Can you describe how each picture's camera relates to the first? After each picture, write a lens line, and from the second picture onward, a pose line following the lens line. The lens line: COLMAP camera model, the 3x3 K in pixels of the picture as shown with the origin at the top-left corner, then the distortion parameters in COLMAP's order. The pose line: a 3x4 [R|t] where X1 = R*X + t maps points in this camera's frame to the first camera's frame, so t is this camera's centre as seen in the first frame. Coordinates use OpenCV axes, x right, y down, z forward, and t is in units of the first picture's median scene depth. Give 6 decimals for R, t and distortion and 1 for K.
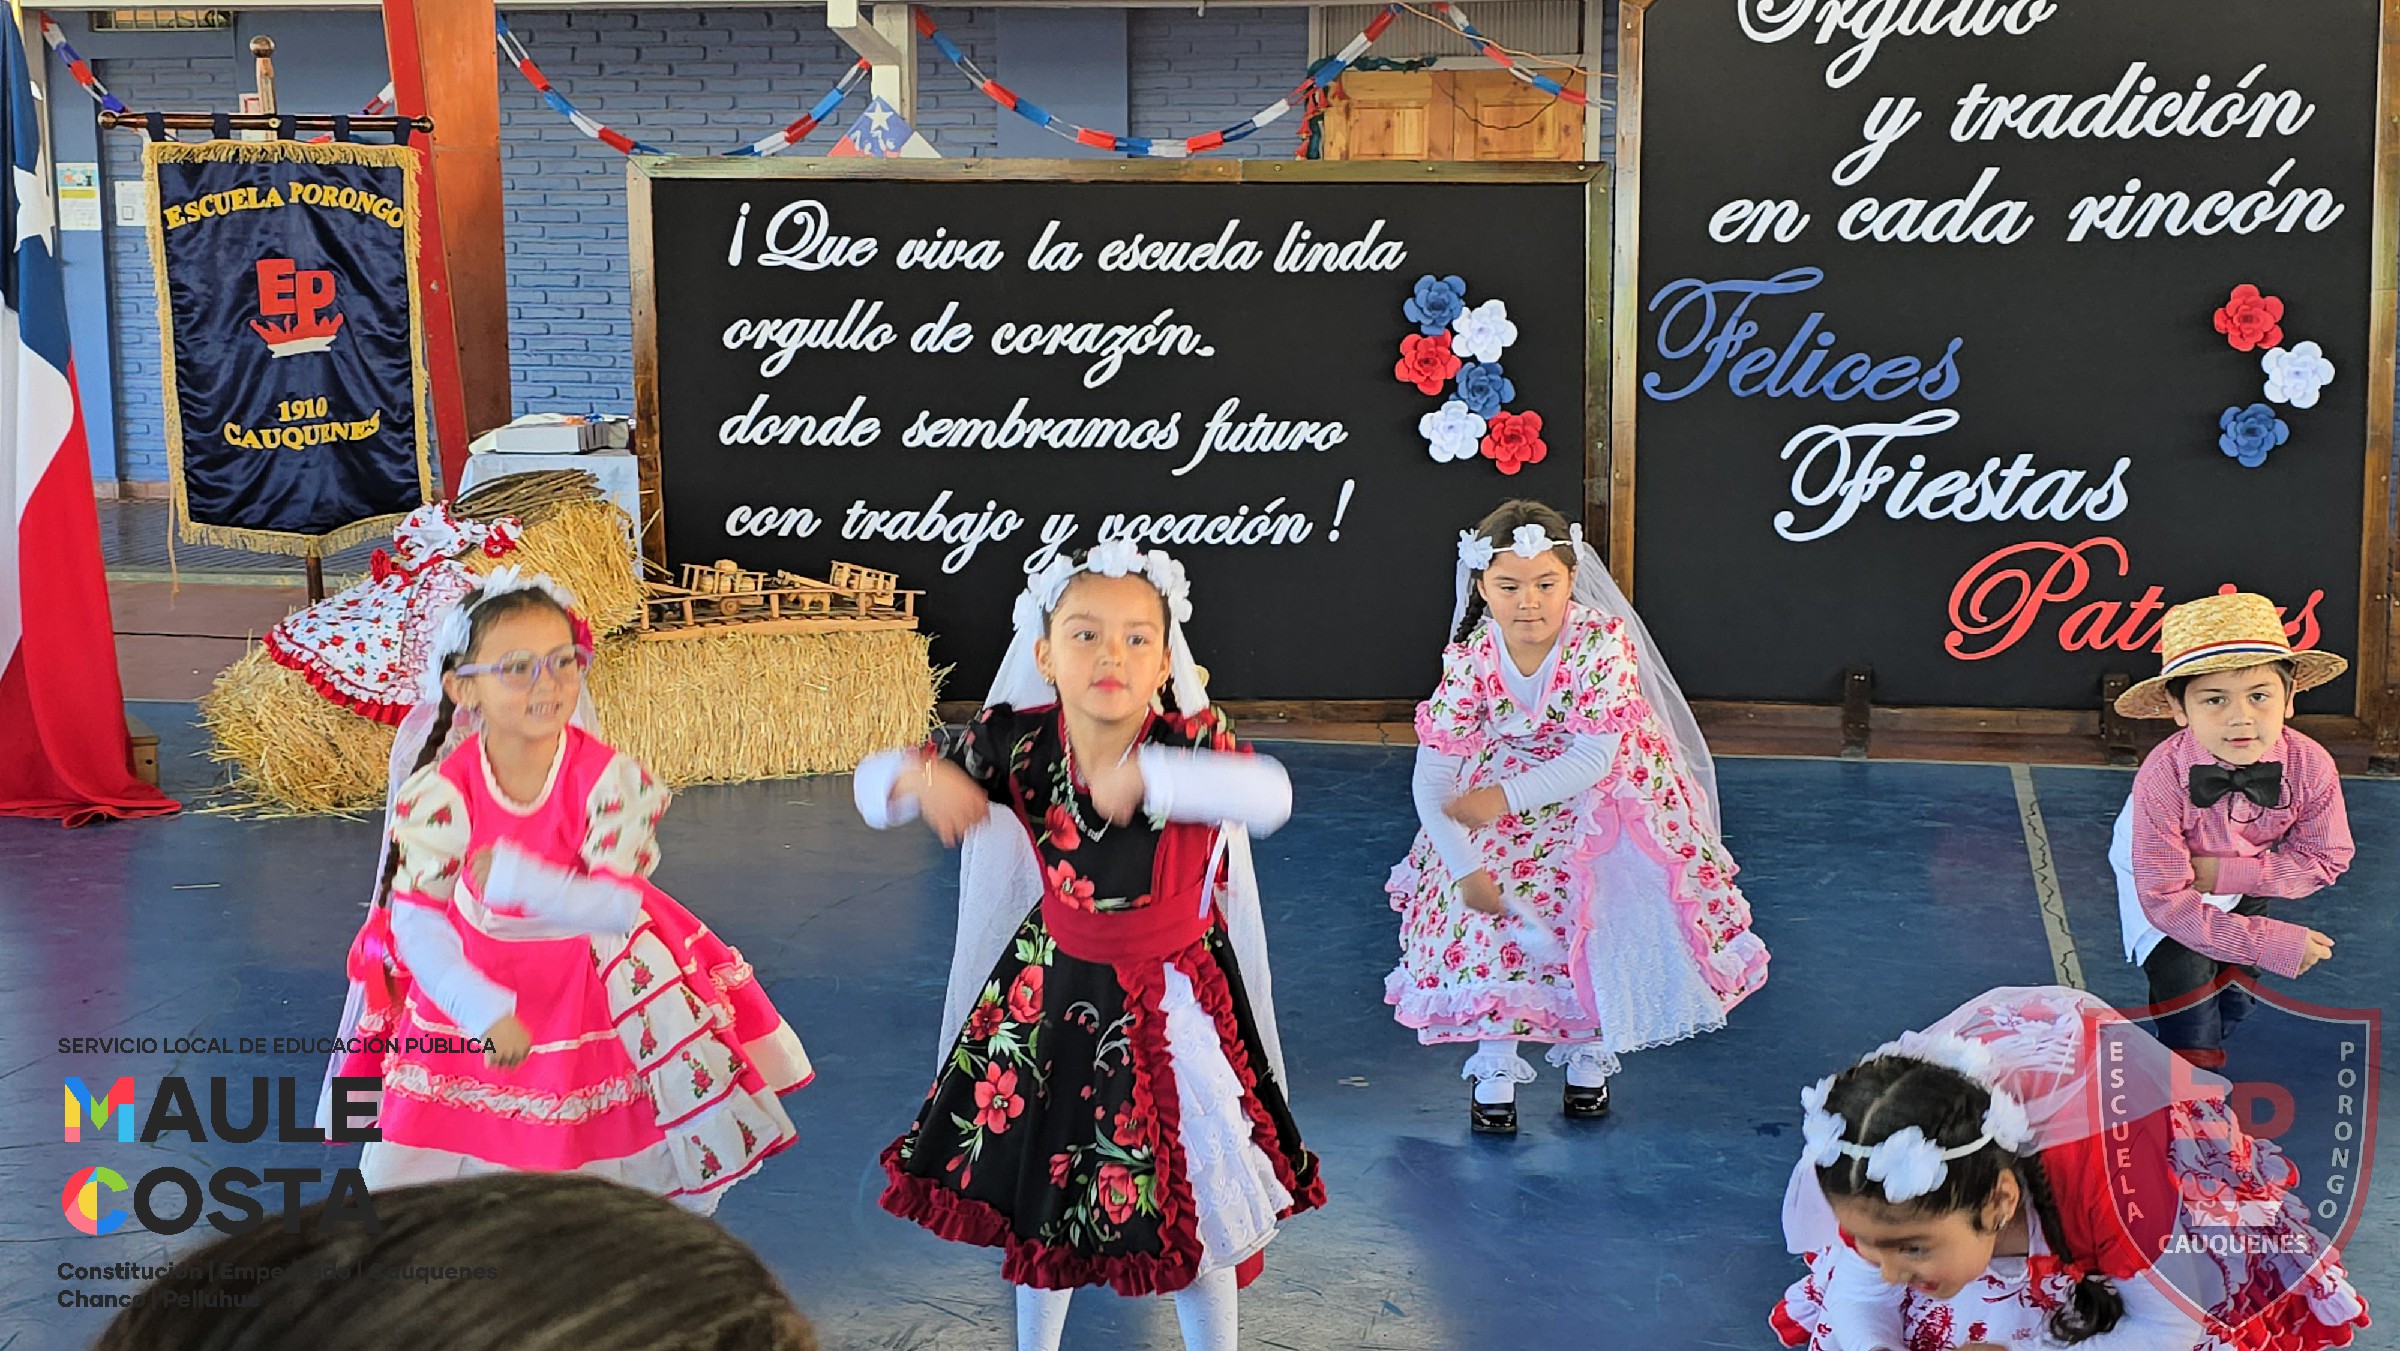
lens RADIAL K [[3104.8, 0, 1176.1], [0, 3104.8, 689.4], [0, 0, 1]] dist [0.103893, 0.000000]
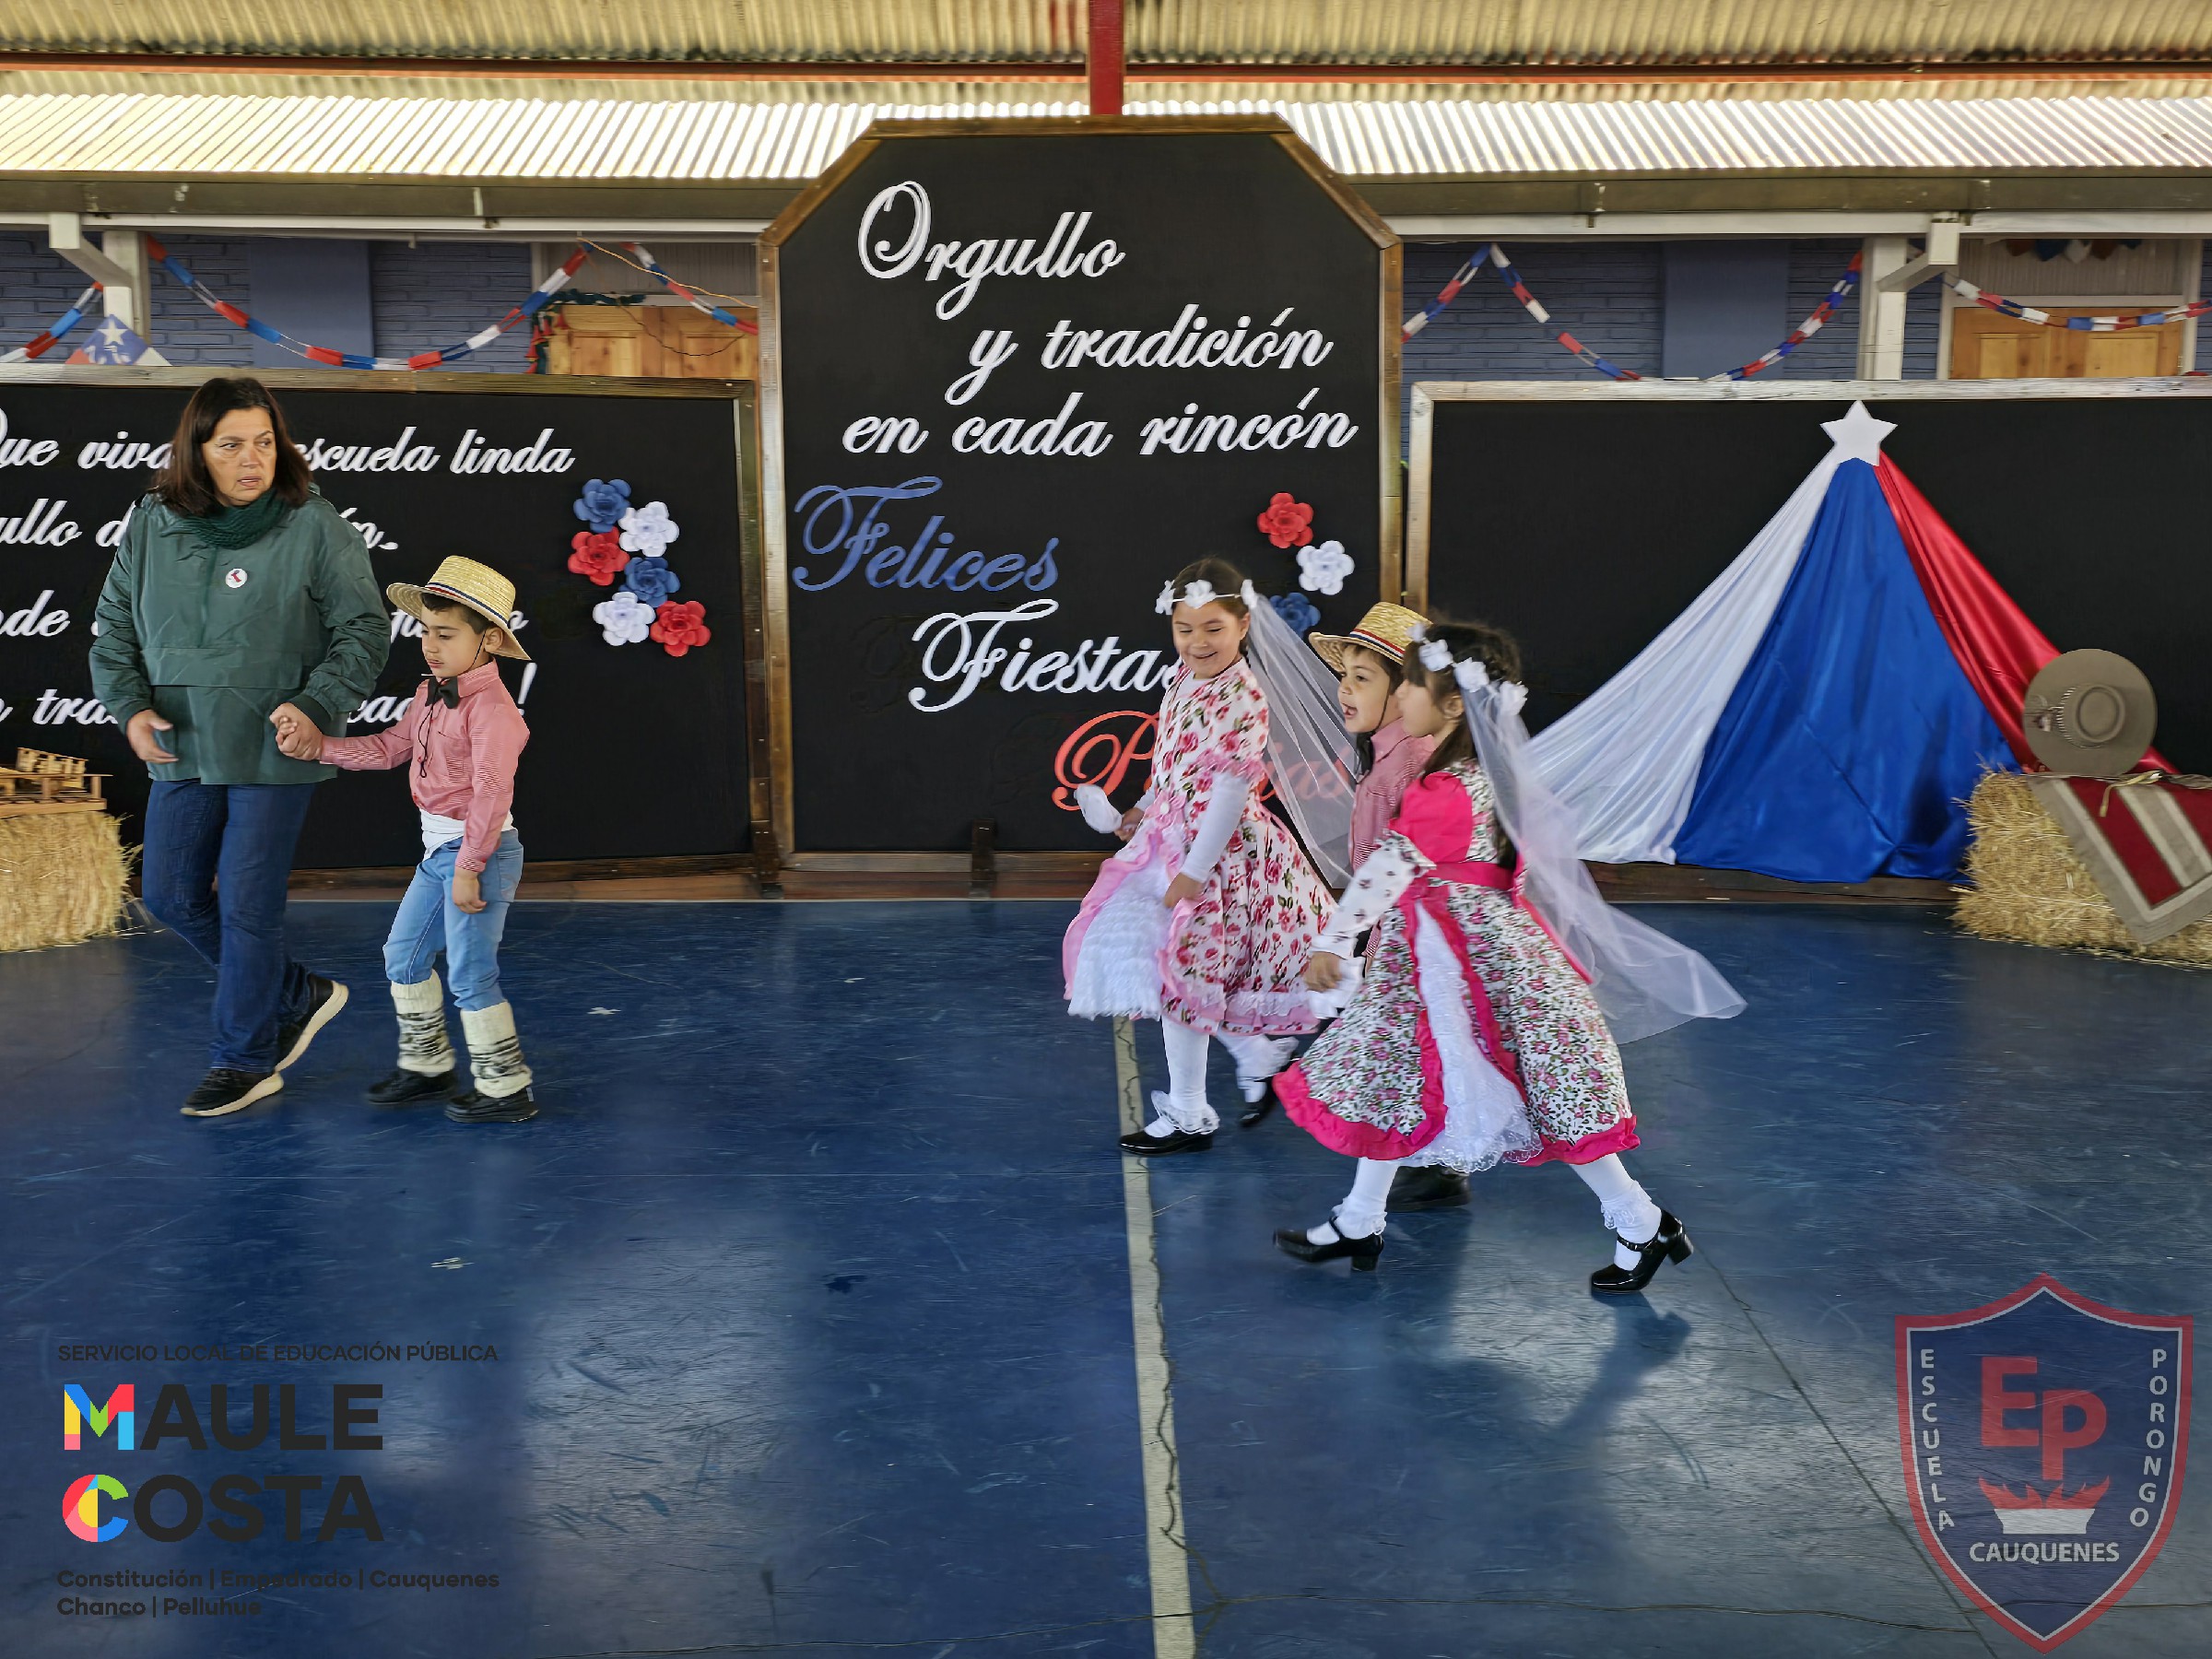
lens RADIAL K [[2471.3, 0, 1090.7], [0, 2471.3, 858.1], [0, 0, 1]] dist [0.077553, 0.000000]
pose [[0.973218, -0.033195, 0.227477, 0.047327], [0.029344, 0.999363, 0.020293, -0.010150], [-0.228006, -0.013075, 0.973572, 0.091070]]
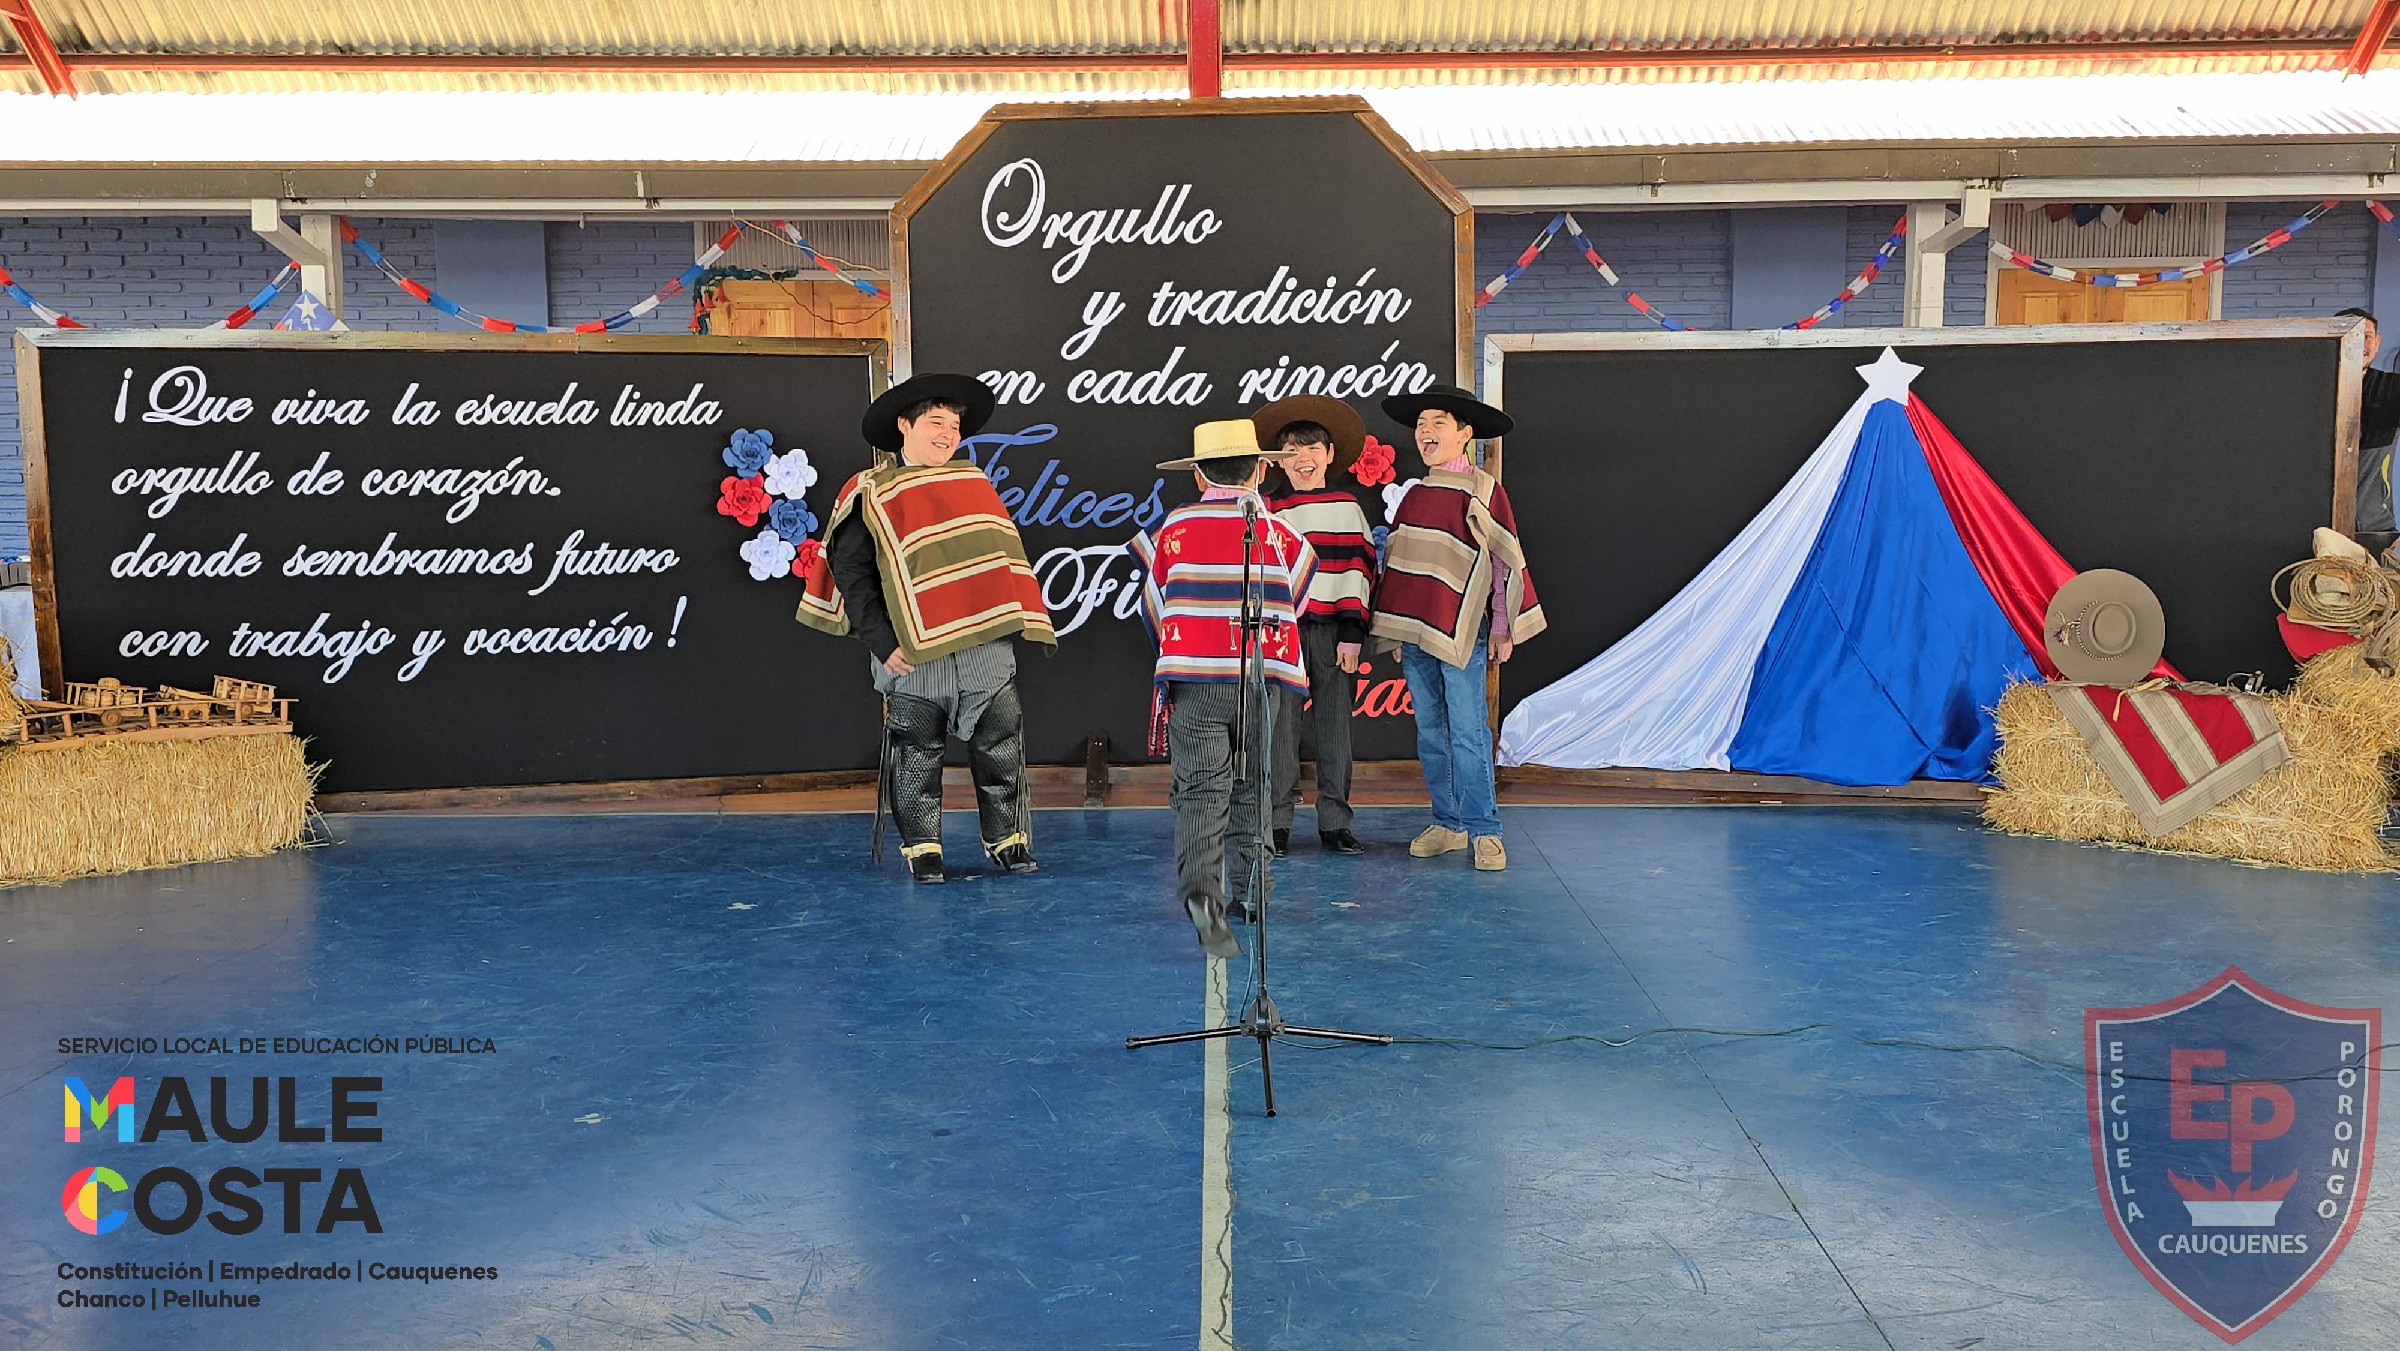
lens RADIAL K [[2318.1, 0, 1212.2], [0, 2318.1, 697.7], [0, 0, 1]] dist [0.086501, 0.000000]
pose [[0.974506, -0.032060, 0.222060, 0.055104], [0.038089, 0.999011, -0.022923, 0.000799], [-0.221106, 0.030796, 0.974763, 0.067773]]
